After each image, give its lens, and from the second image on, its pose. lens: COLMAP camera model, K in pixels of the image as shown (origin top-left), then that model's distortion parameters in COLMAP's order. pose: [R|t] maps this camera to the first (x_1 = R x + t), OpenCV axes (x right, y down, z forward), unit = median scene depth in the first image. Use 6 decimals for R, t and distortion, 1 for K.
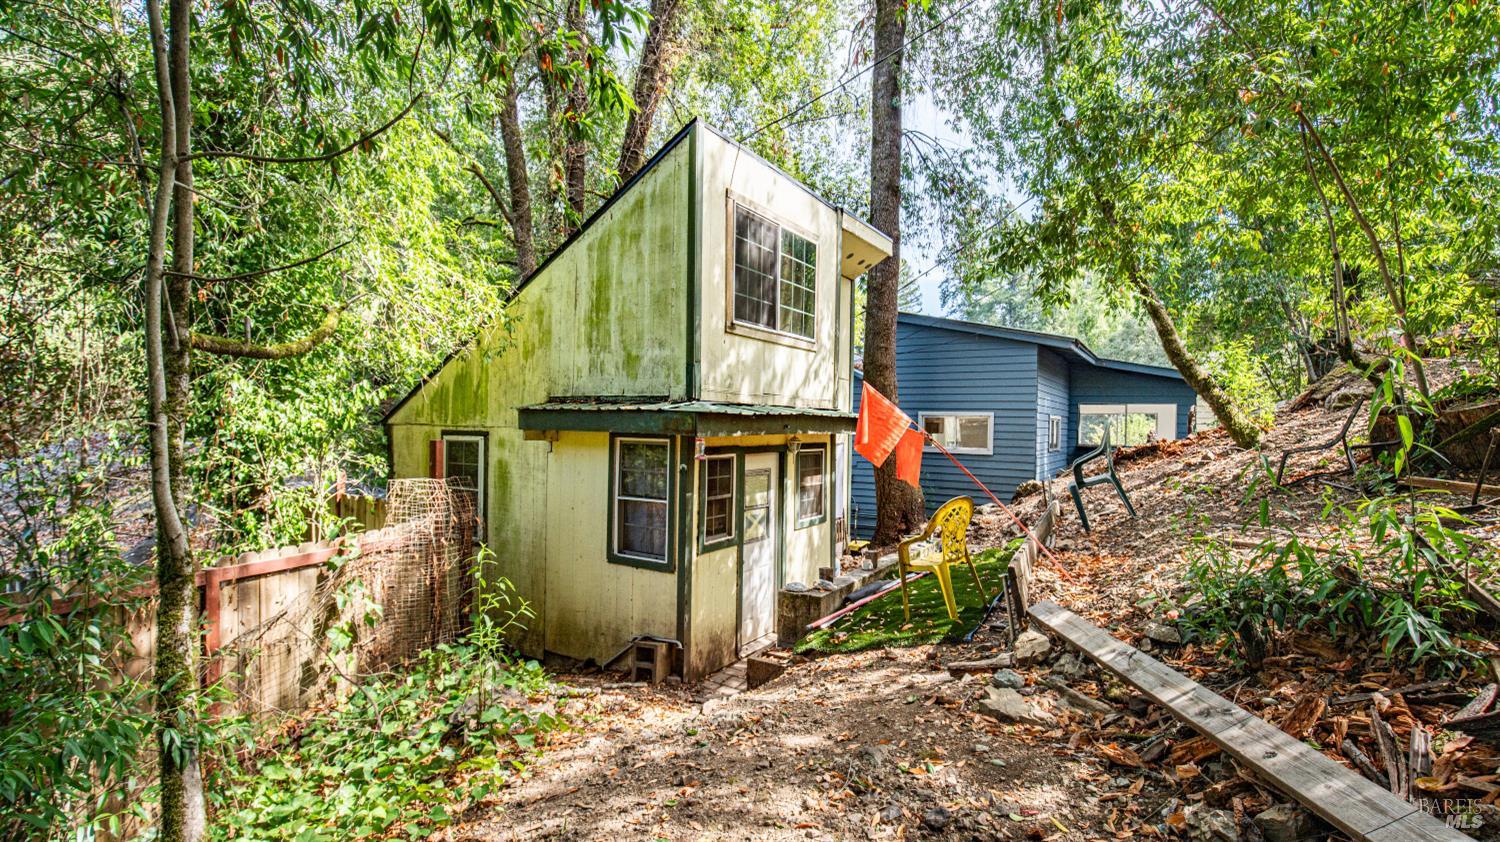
lens RADIAL K [[705.0, 0, 747.7], [0, 705.0, 423.5], [0, 0, 1]] dist [-0.030139, 0.004058]
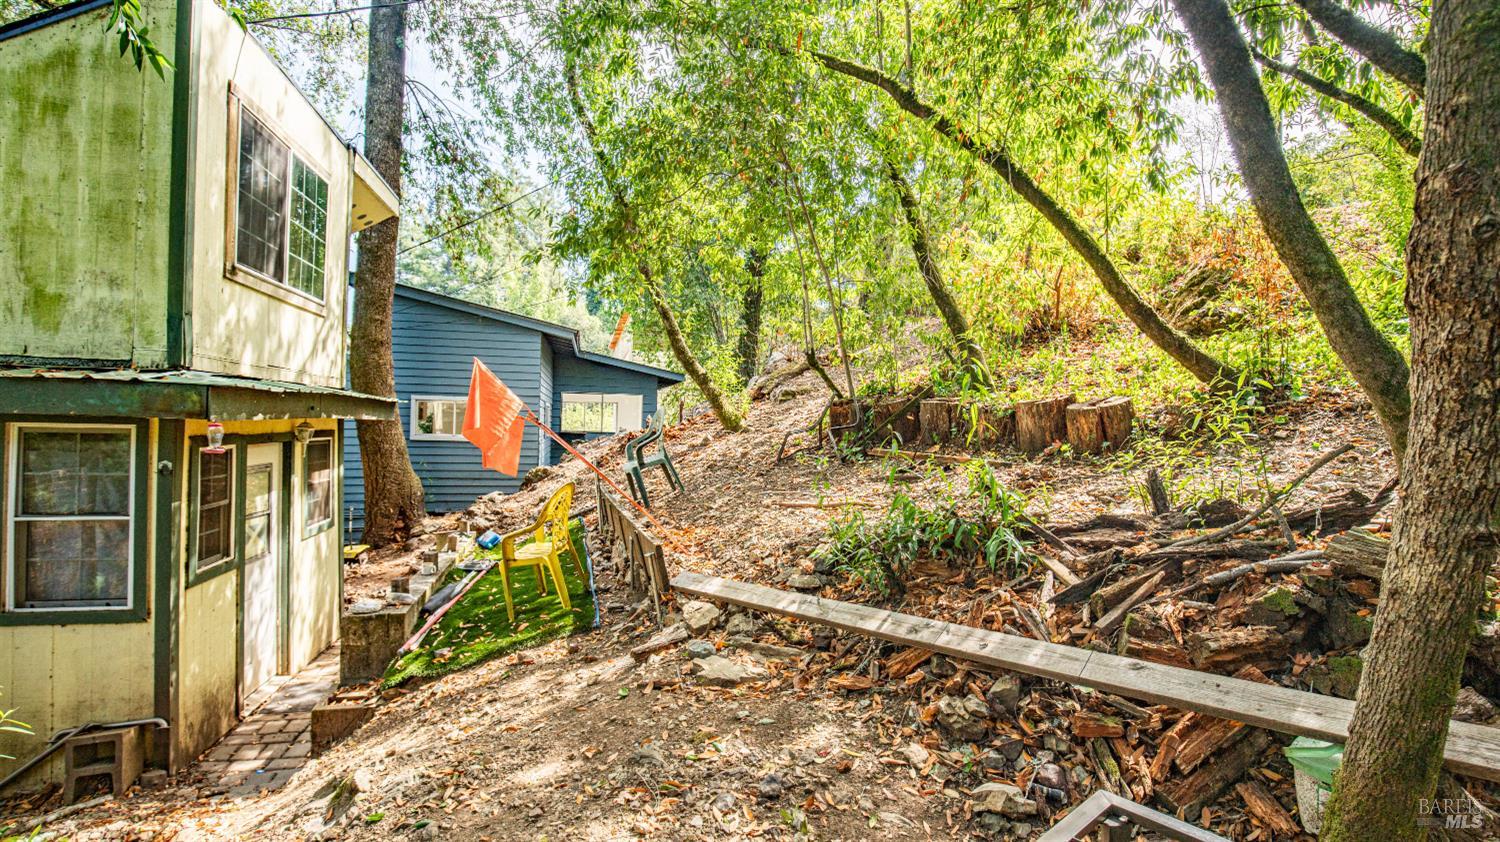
lens RADIAL K [[705.0, 0, 751.4], [0, 705.0, 420.2], [0, 0, 1]] dist [-0.030139, 0.004058]
pose [[0.688910, 0.002522, 0.724843, -0.184495], [-0.010801, 0.999919, 0.006787, 0.007208], [-0.724766, -0.012505, 0.688881, 0.118401]]
